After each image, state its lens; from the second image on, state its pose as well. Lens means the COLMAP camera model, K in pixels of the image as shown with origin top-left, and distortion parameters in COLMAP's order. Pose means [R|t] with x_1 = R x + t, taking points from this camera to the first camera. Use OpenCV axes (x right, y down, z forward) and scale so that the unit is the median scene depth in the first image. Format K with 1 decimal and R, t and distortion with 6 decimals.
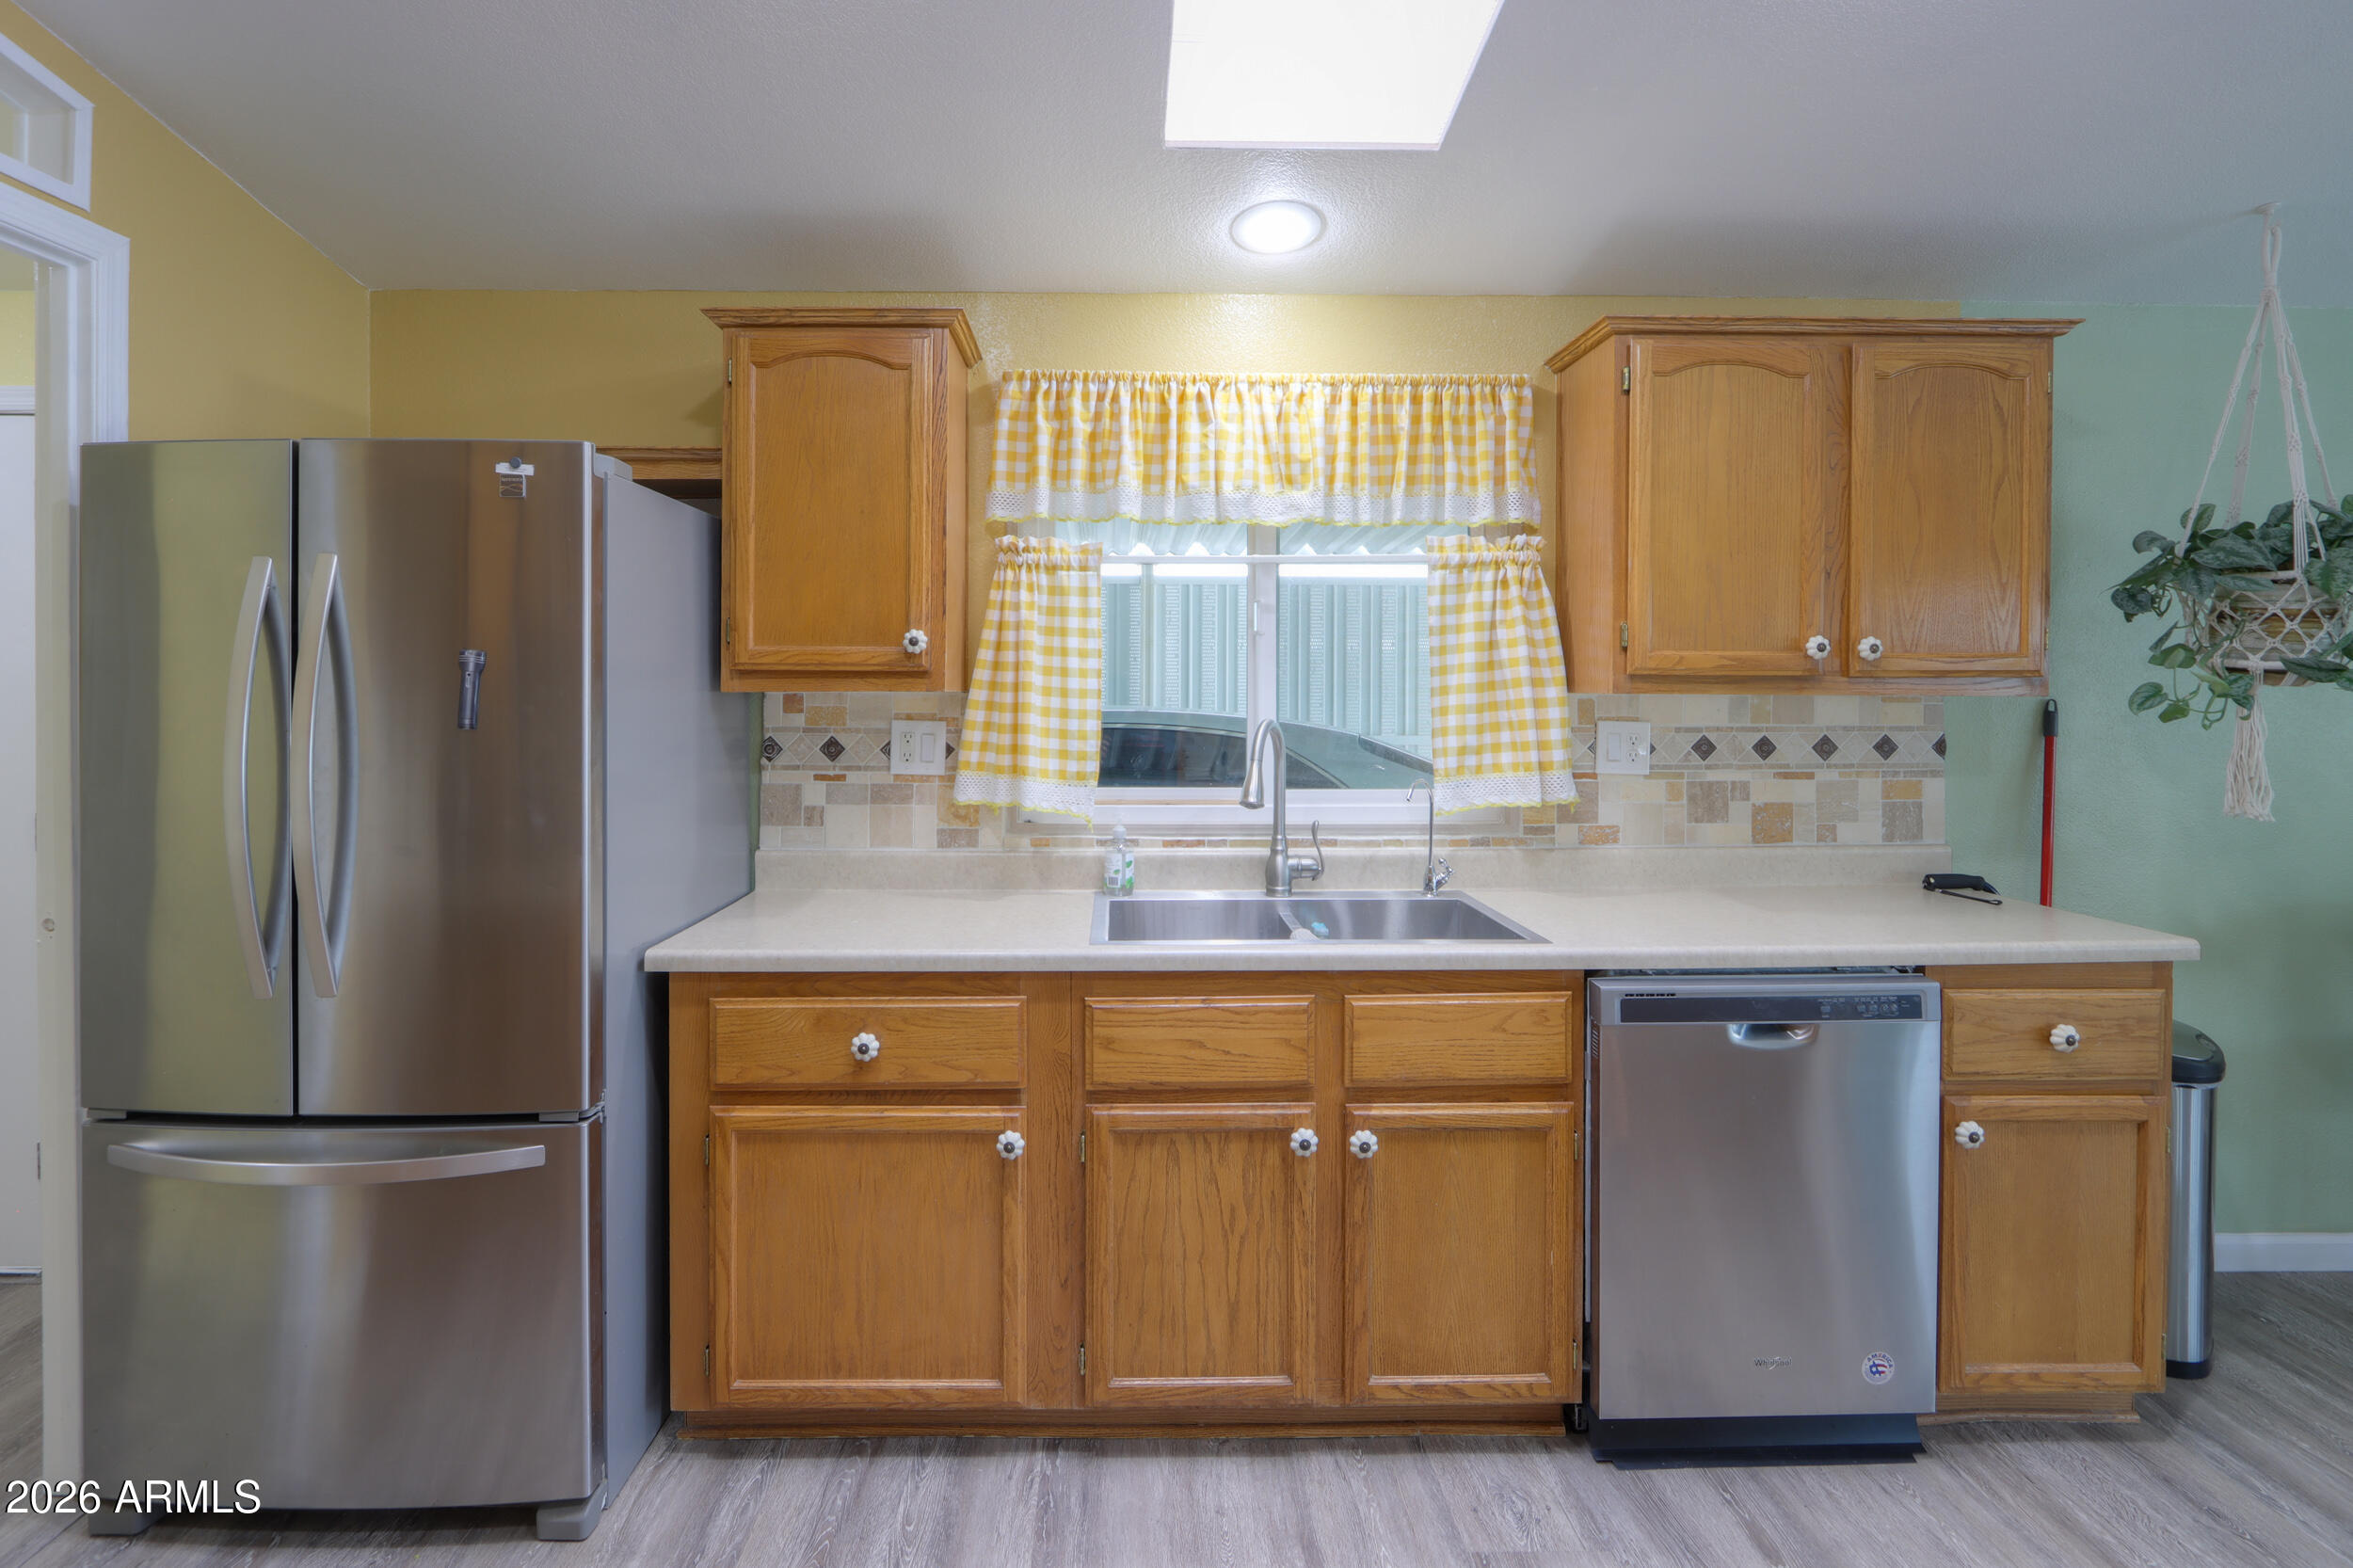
lens RADIAL K [[1134.2, 0, 1171.4], [0, 1134.2, 688.9], [0, 0, 1]] dist [-0.006868, 0.000251]
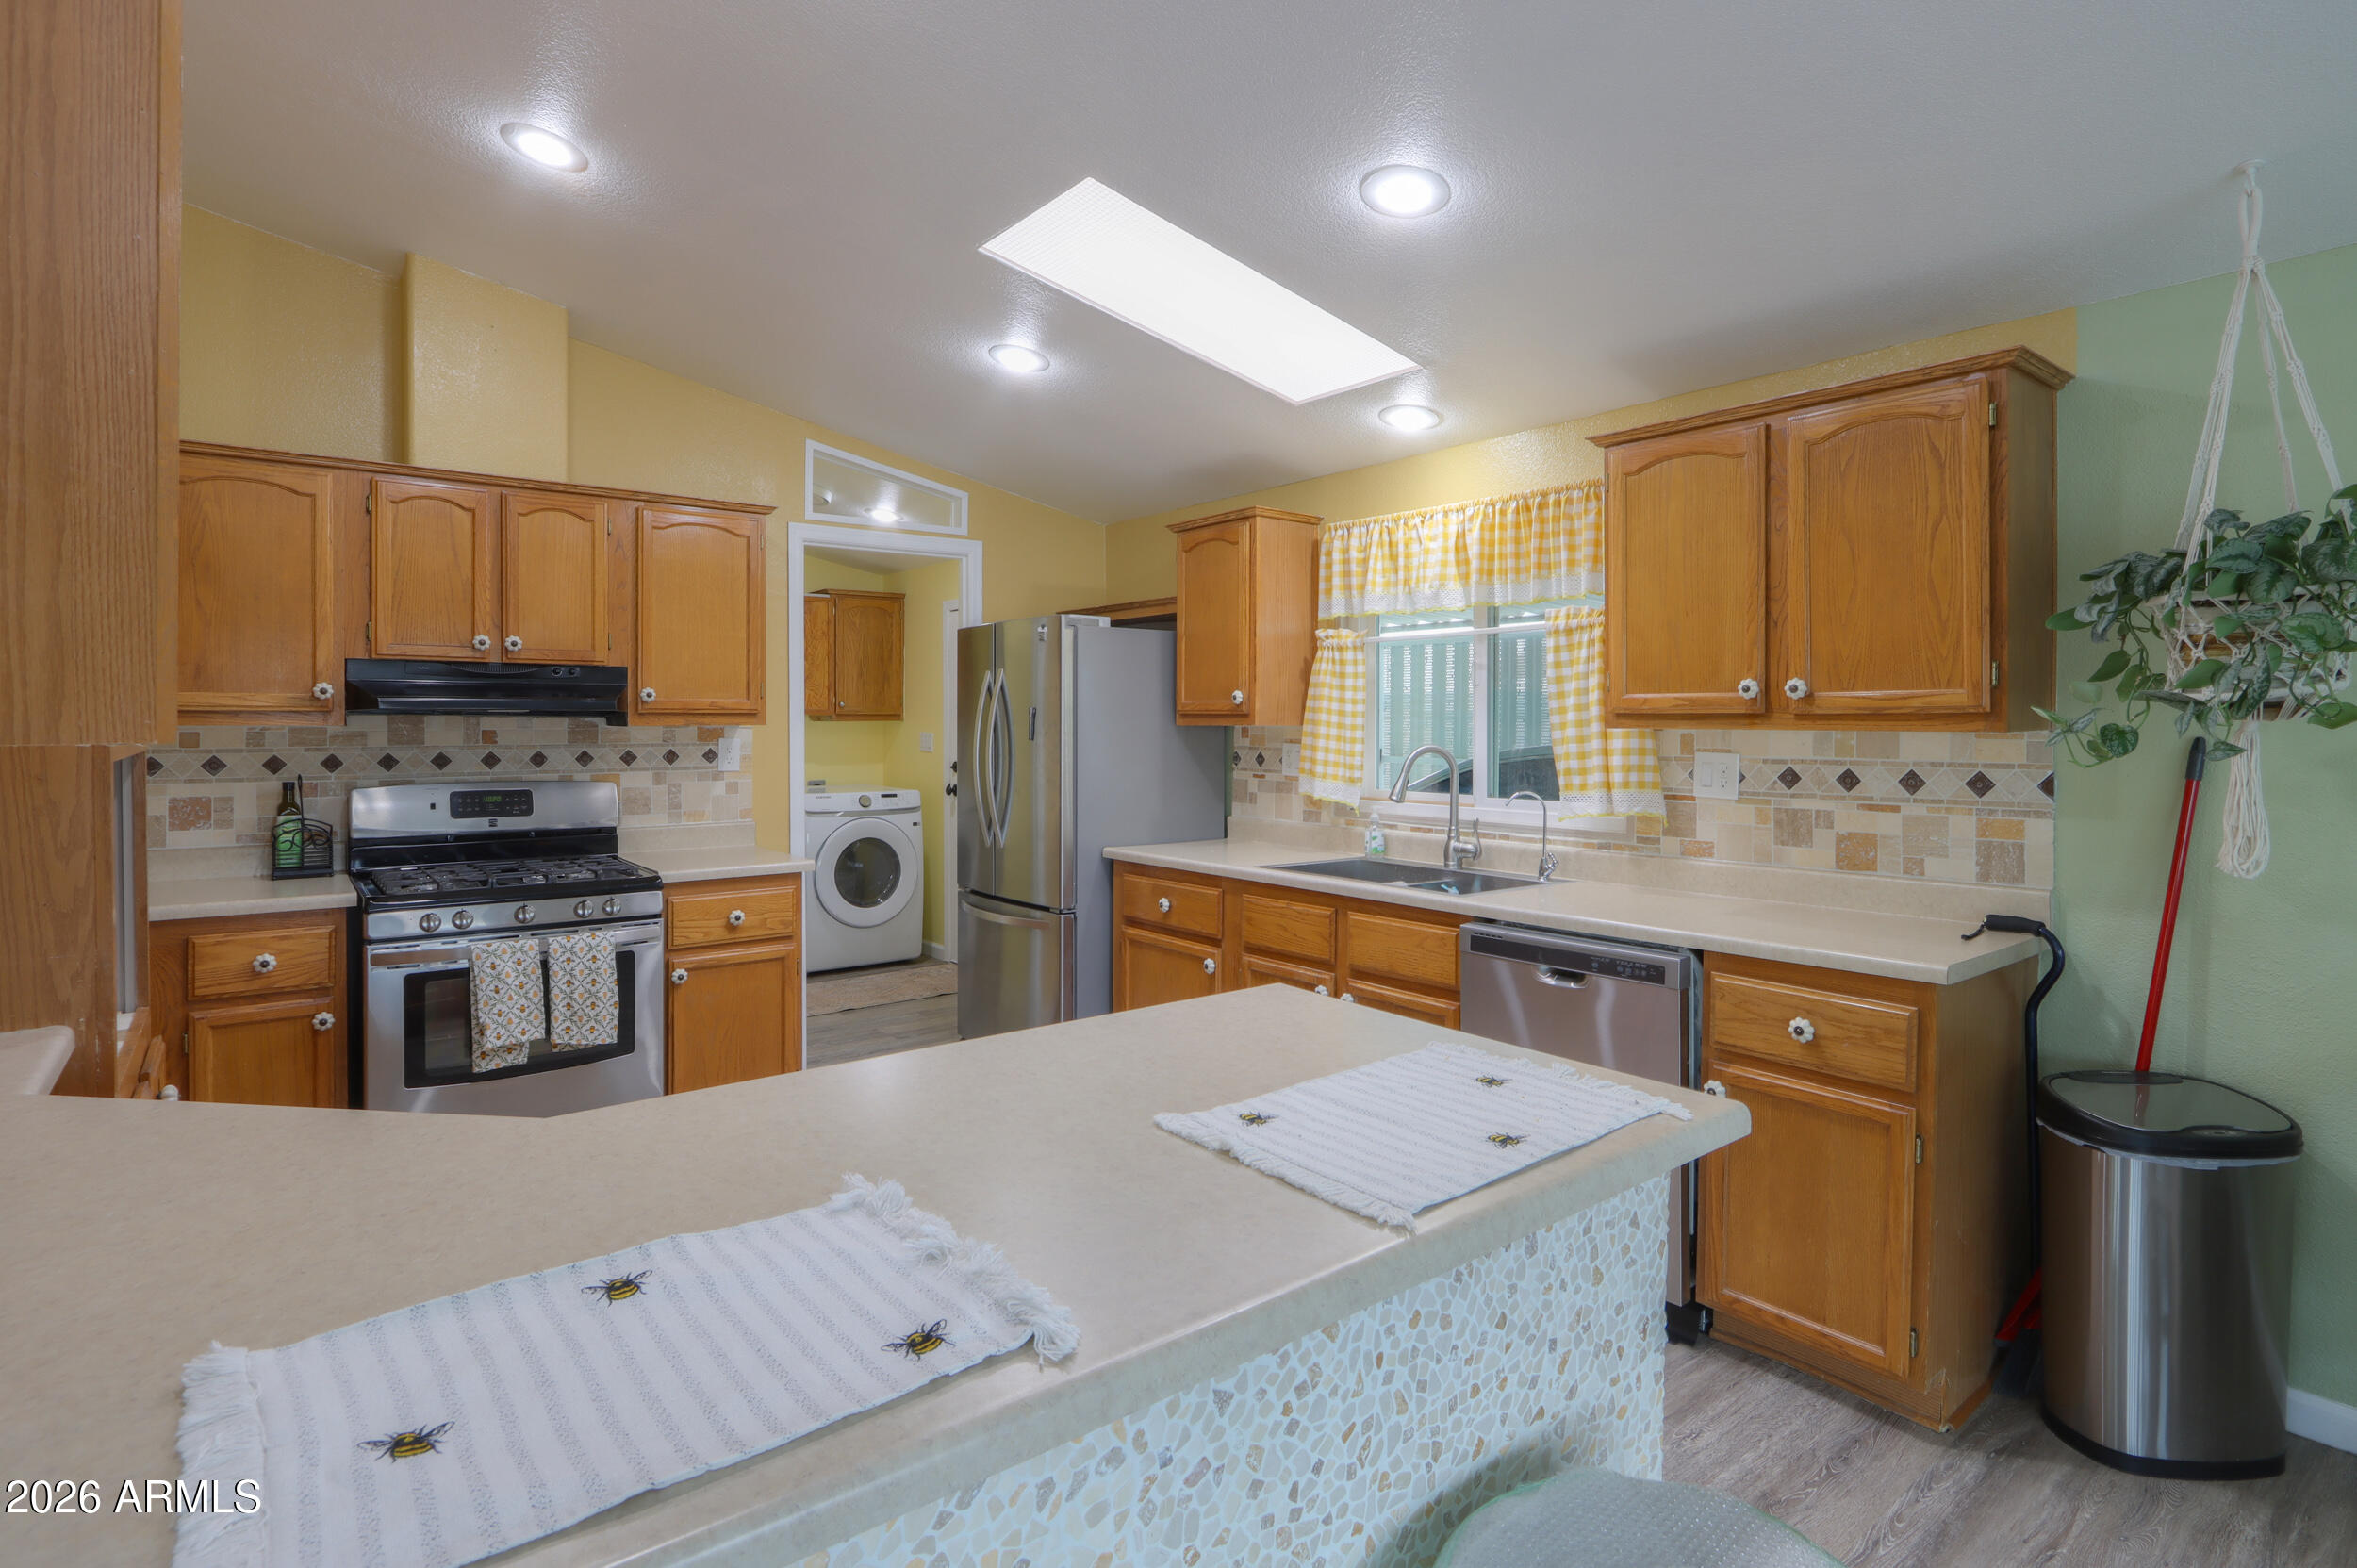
lens RADIAL K [[1140.3, 0, 1183.7], [0, 1140.3, 733.6], [0, 0, 1]] dist [-0.000034, -0.000637]
pose [[0.619093, 0.007157, -0.785285, 1.003250], [-0.001867, 0.999969, 0.007641, 0.001304], [0.785316, -0.003265, 0.619087, -0.156754]]
